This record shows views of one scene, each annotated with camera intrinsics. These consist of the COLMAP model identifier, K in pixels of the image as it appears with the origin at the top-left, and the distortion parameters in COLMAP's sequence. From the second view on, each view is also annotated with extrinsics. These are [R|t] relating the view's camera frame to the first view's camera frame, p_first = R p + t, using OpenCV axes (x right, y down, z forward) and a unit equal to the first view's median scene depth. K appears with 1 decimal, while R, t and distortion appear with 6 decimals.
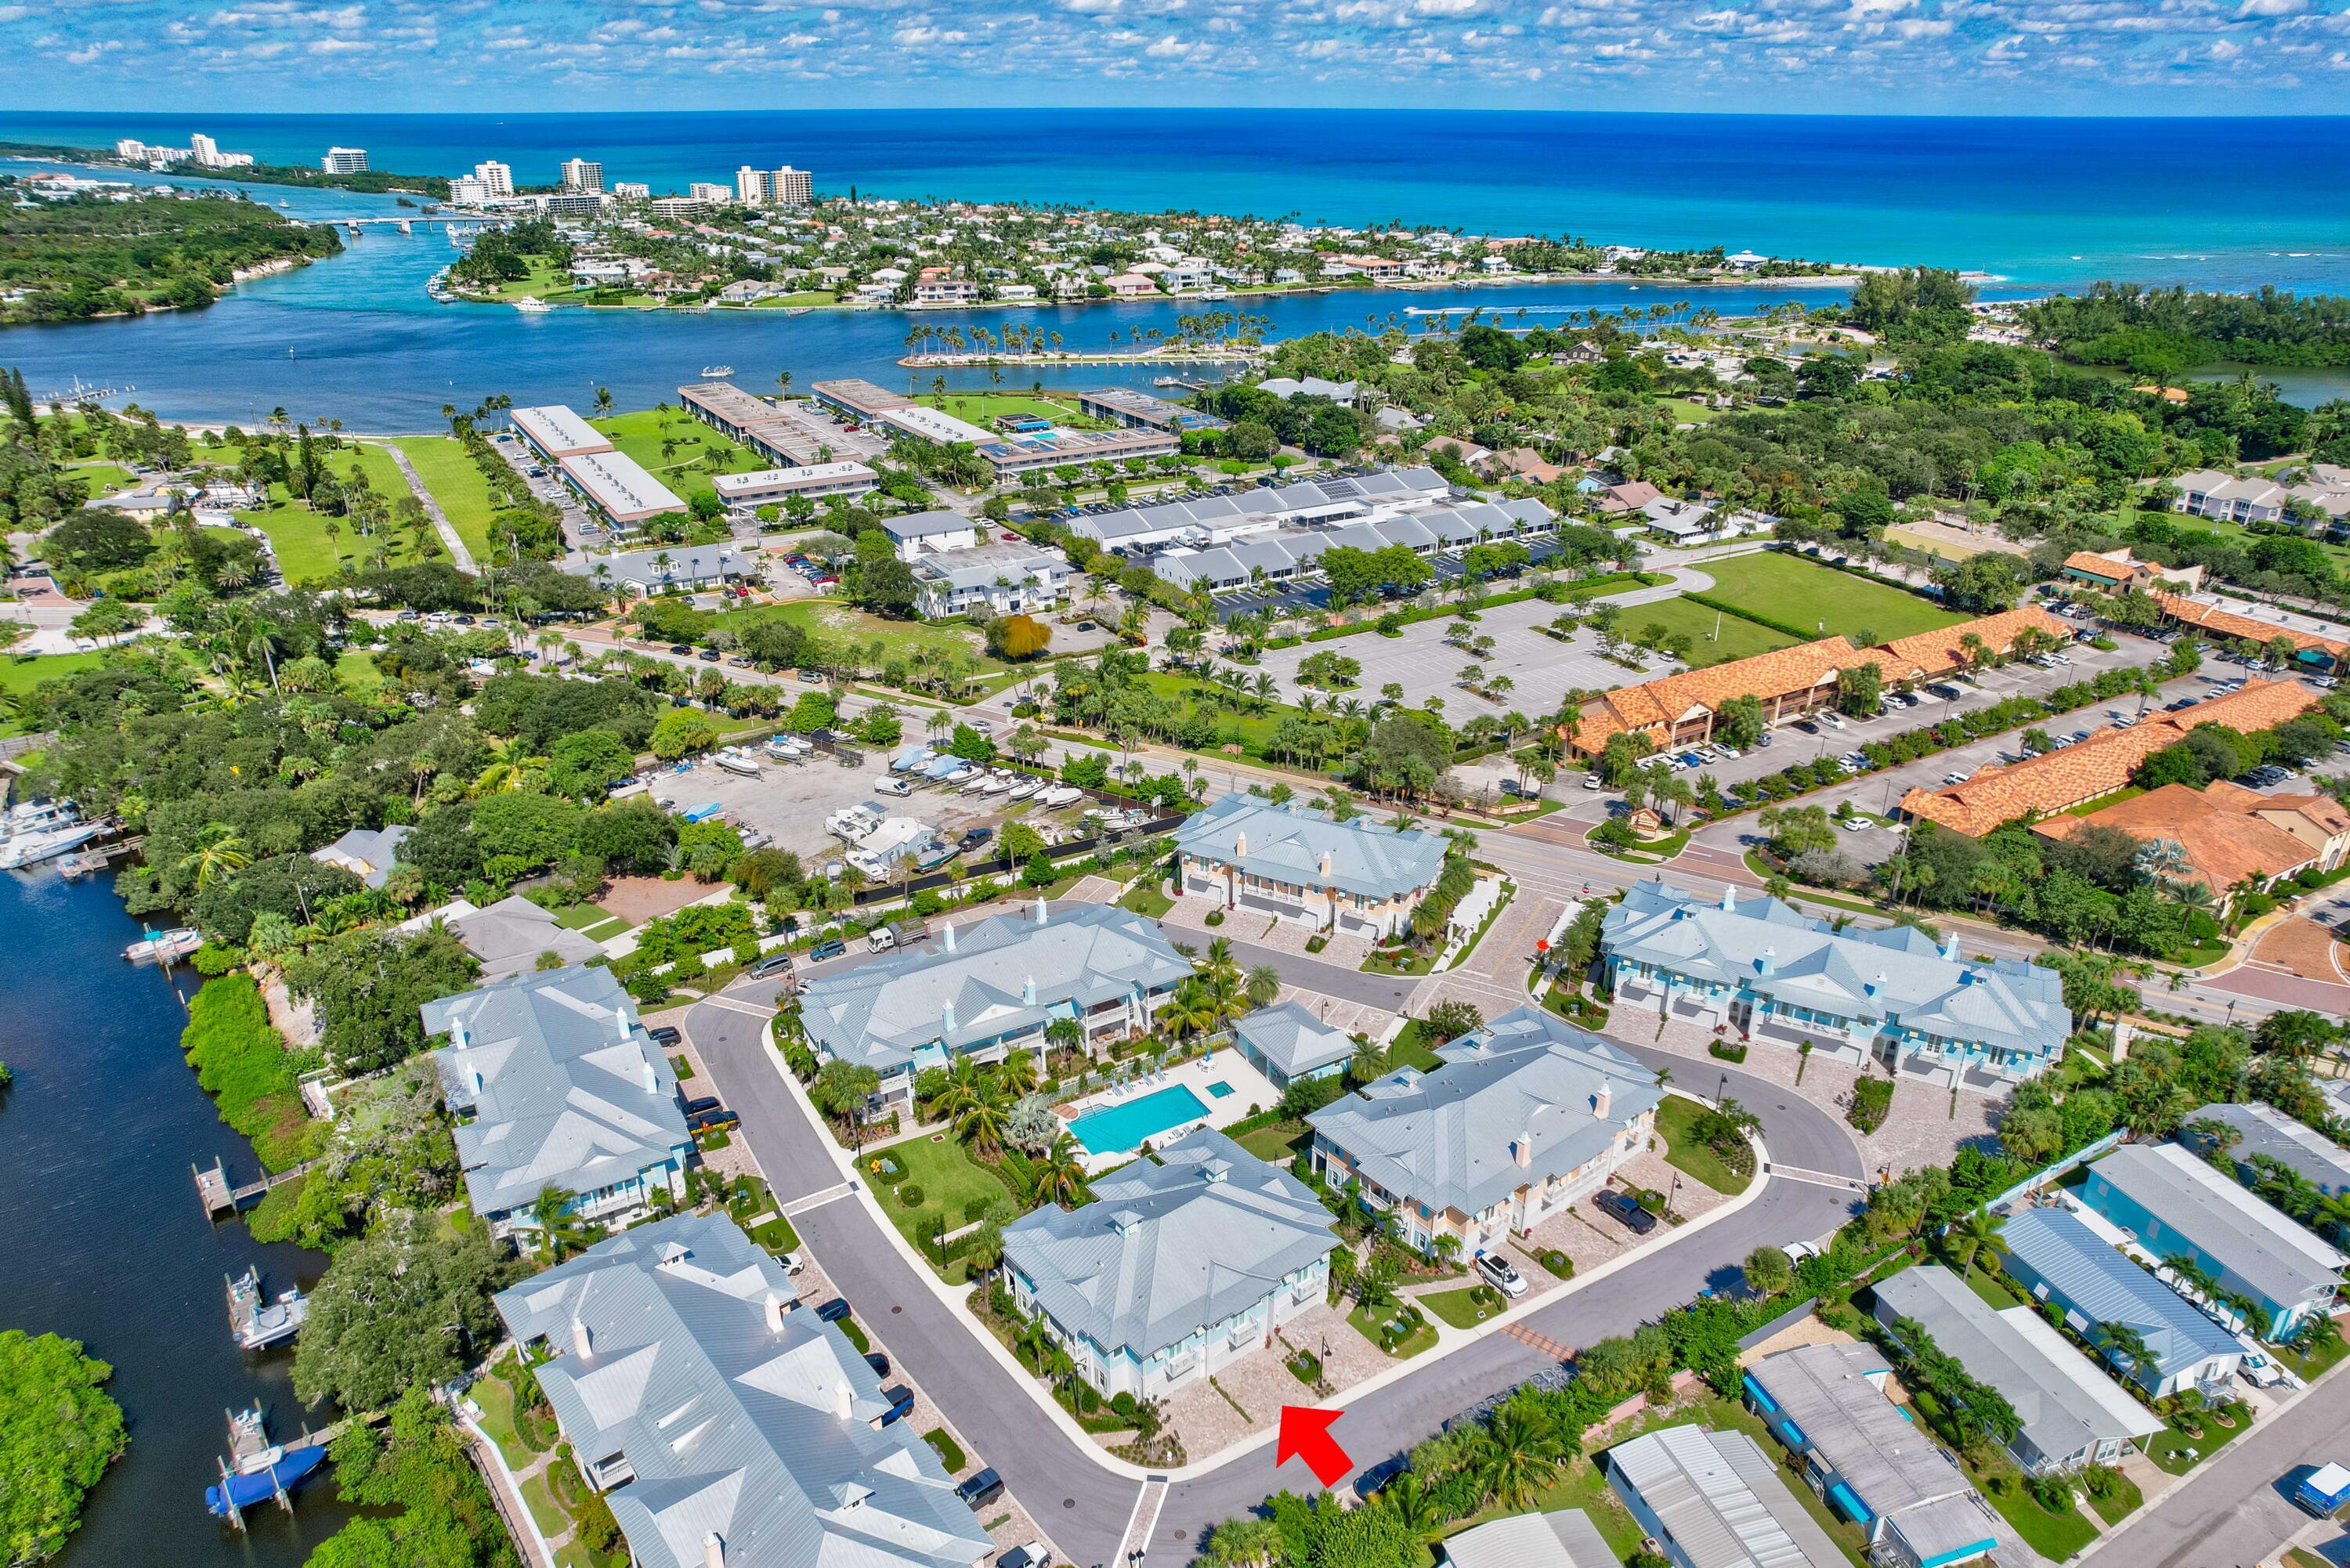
lens RADIAL K [[1540.1, 0, 1175.0], [0, 1540.1, 811.1], [0, 0, 1]] dist [-0.071626, 0.062314]
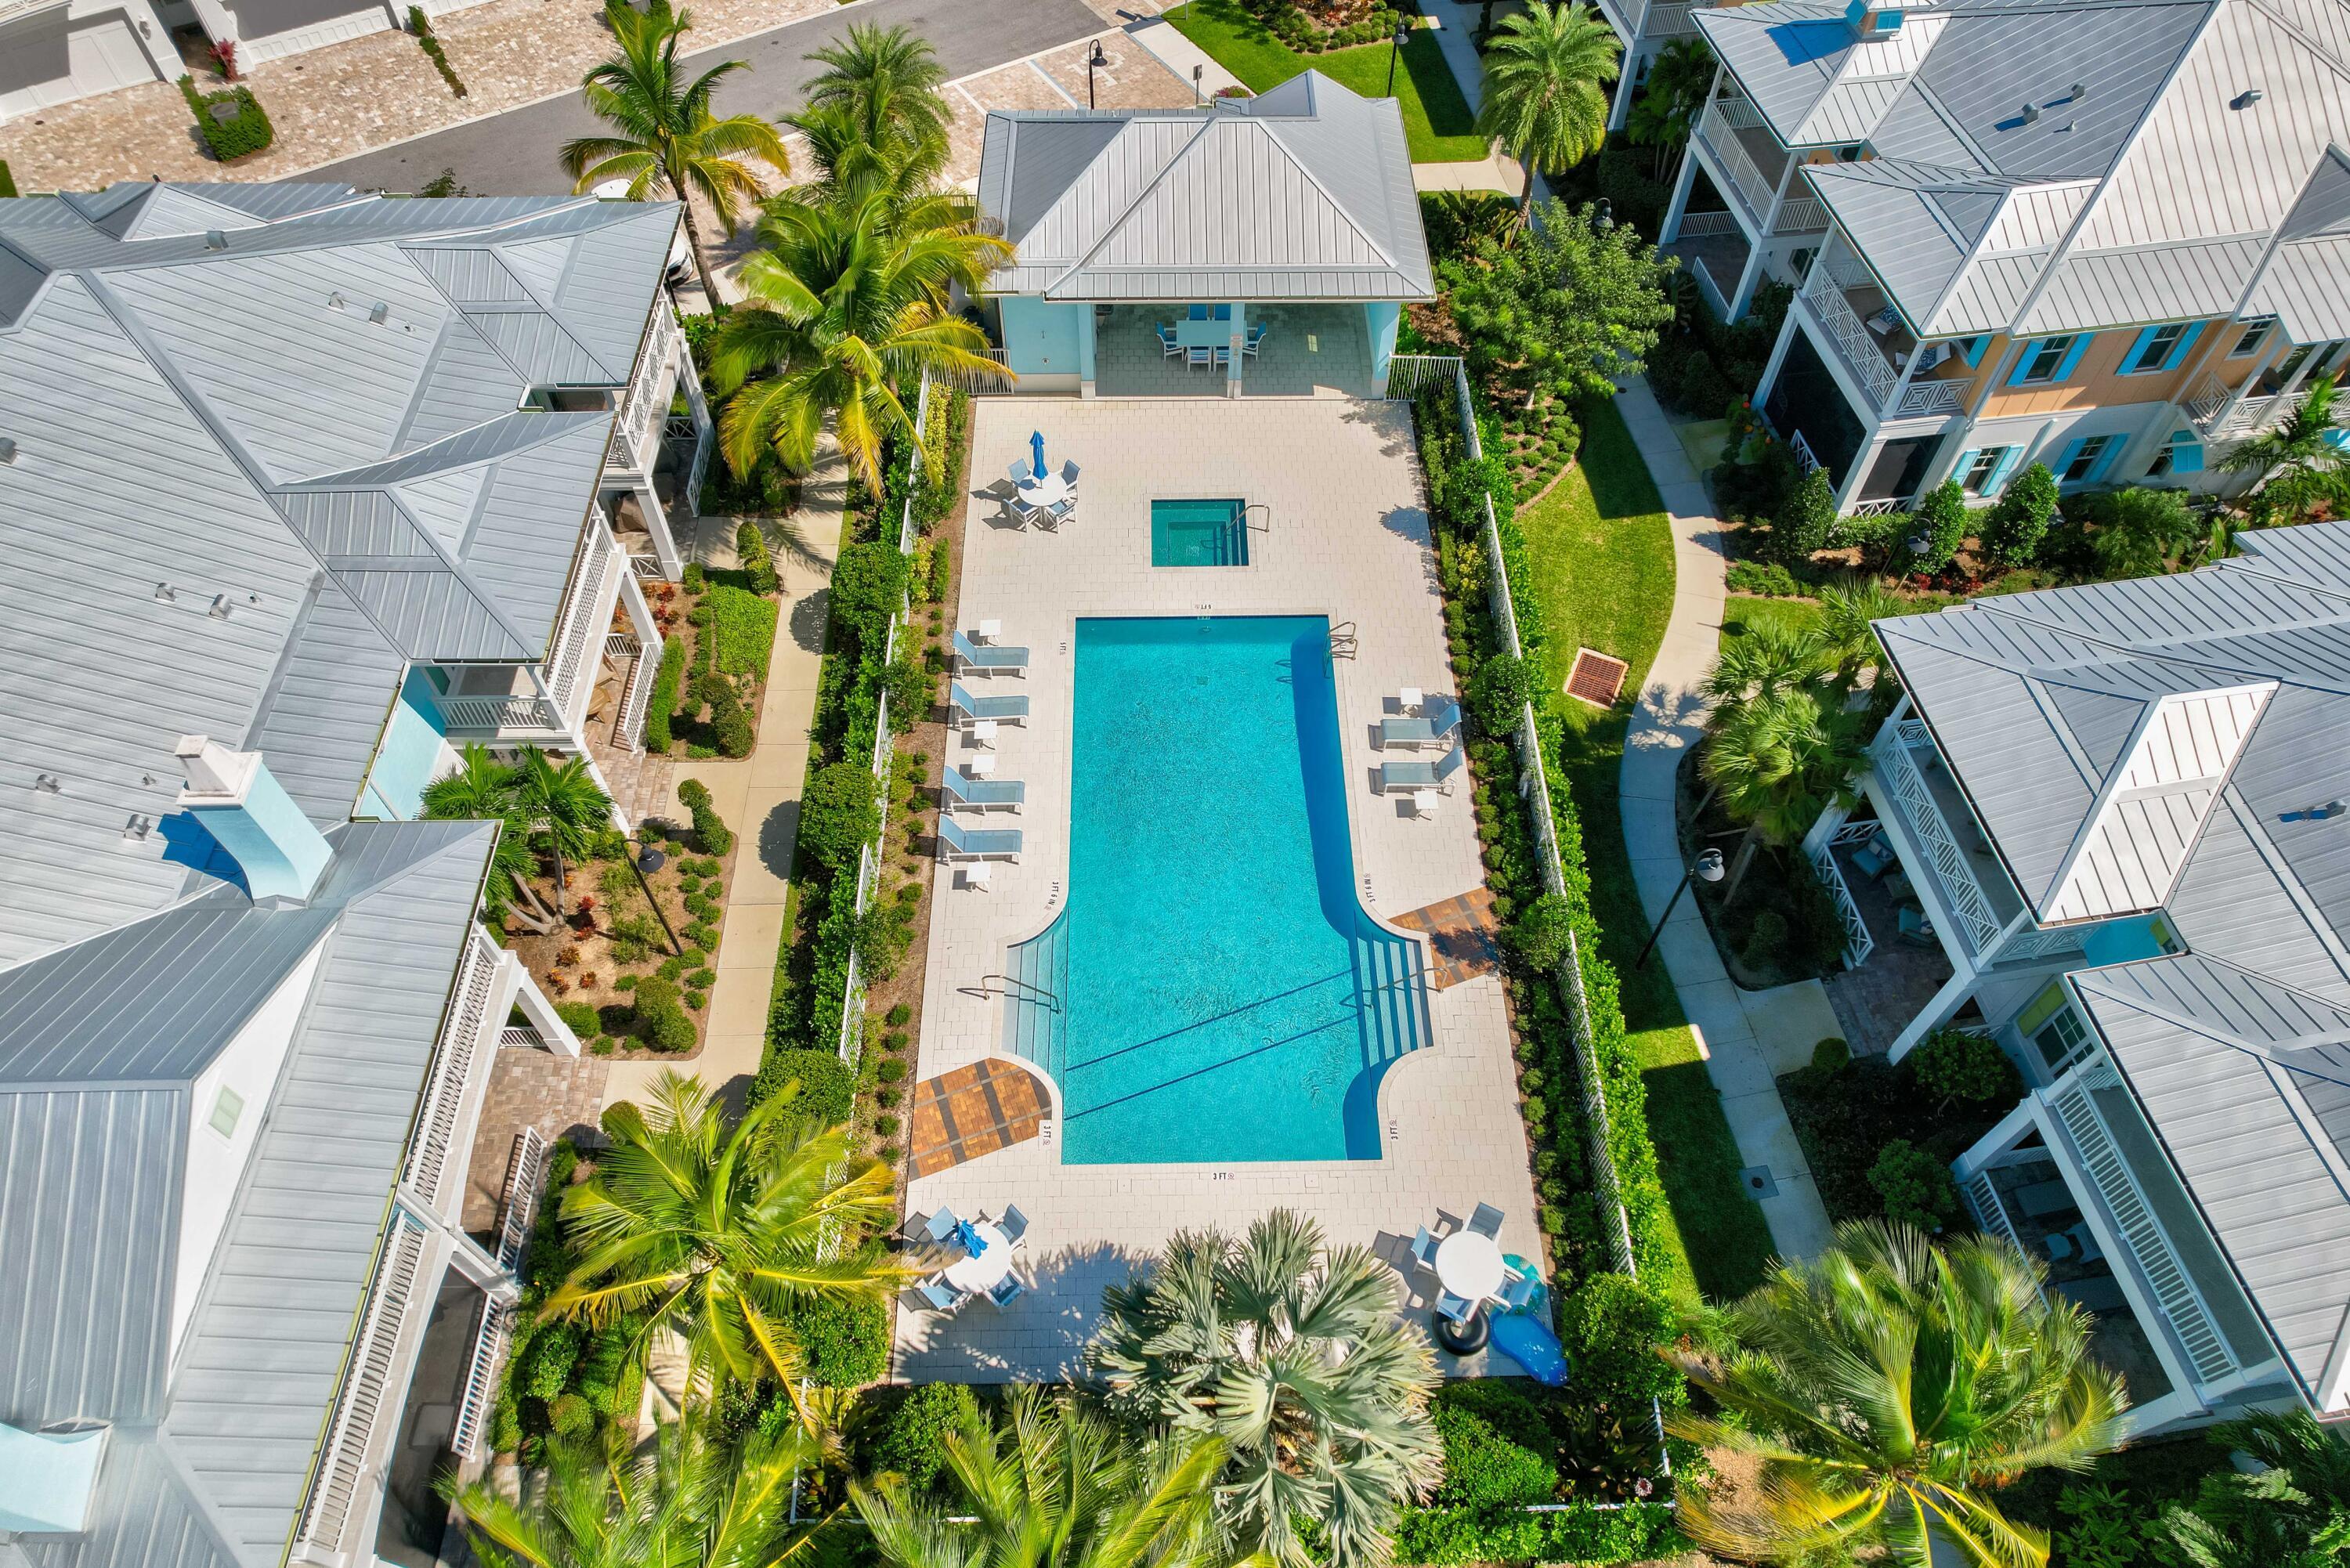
lens RADIAL K [[1505.5, 0, 1181.7], [0, 1505.5, 797.6], [0, 0, 1]] dist [-0.066784, 0.057754]
pose [[0.493823, -0.710815, 0.500881, -0.102552], [0.364497, 0.692175, 0.622925, 0.052762], [-0.789482, -0.125045, 0.600902, 0.728989]]
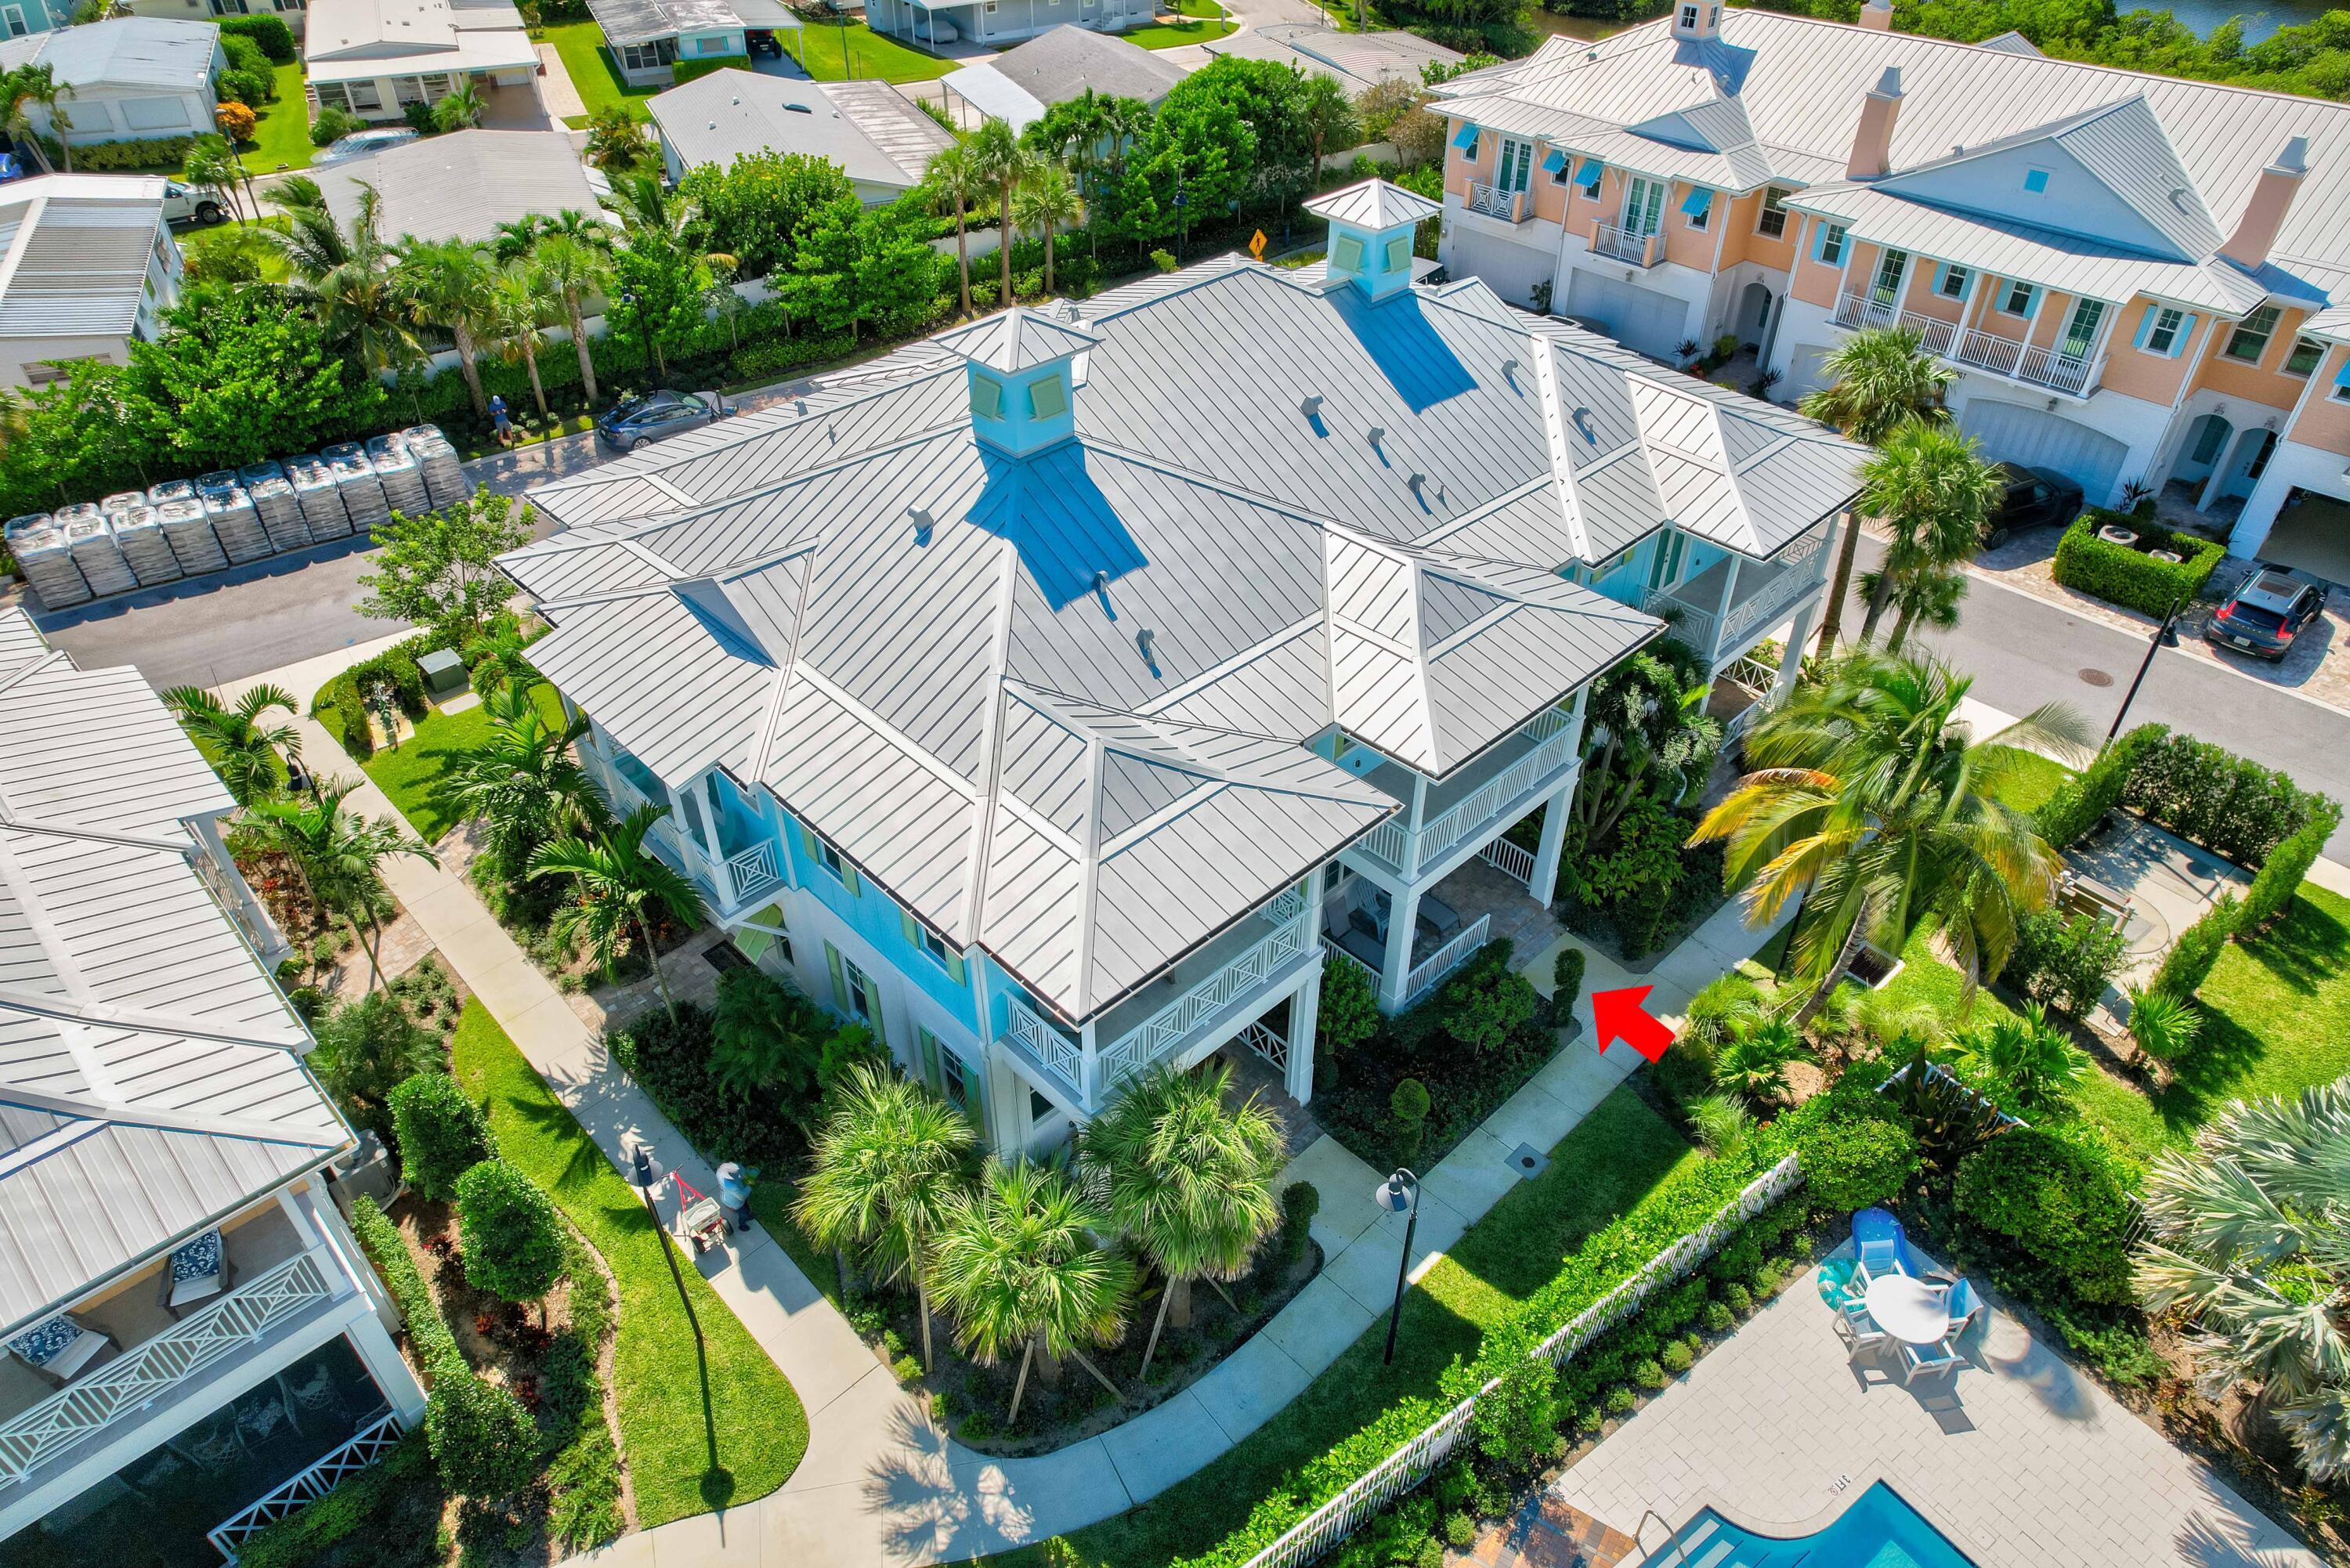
lens RADIAL K [[1513.7, 0, 1174.3], [0, 1513.7, 796.3], [0, 0, 1]] dist [-0.075447, 0.069450]
pose [[-0.995932, 0.056456, -0.070229, 0.016737], [-0.037831, 0.445398, 0.894533, 0.055696], [0.081782, 0.893551, -0.441451, 0.798386]]
